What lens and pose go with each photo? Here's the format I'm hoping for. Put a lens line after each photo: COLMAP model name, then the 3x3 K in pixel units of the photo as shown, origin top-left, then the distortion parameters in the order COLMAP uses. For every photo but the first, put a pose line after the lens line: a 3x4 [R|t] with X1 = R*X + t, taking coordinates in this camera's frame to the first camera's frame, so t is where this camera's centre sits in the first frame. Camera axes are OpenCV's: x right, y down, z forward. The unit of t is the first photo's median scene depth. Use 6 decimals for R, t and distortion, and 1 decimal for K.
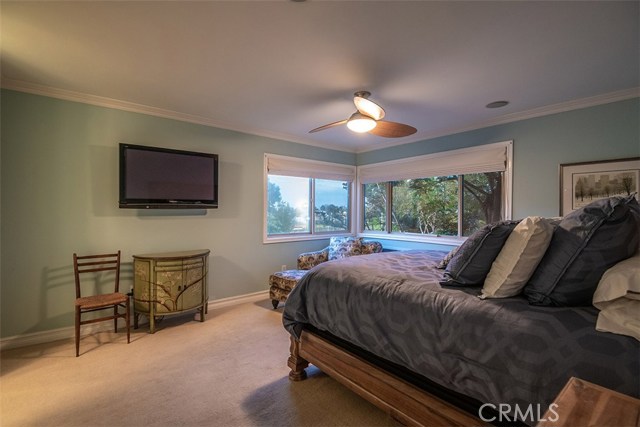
lens RADIAL K [[294.6, 0, 319.4], [0, 294.6, 211.7], [0, 0, 1]] dist [-0.012123, -0.001931]
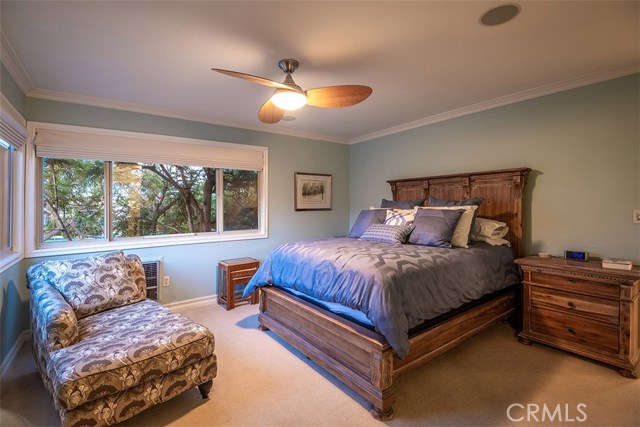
lens RADIAL K [[294.6, 0, 319.7], [0, 294.6, 208.9], [0, 0, 1]] dist [-0.012123, -0.001931]
pose [[0.068621, -0.010829, 0.997584, -0.634160], [0.009696, 0.999901, 0.010187, 0.004881], [-0.997596, 0.008974, 0.068719, 0.795137]]
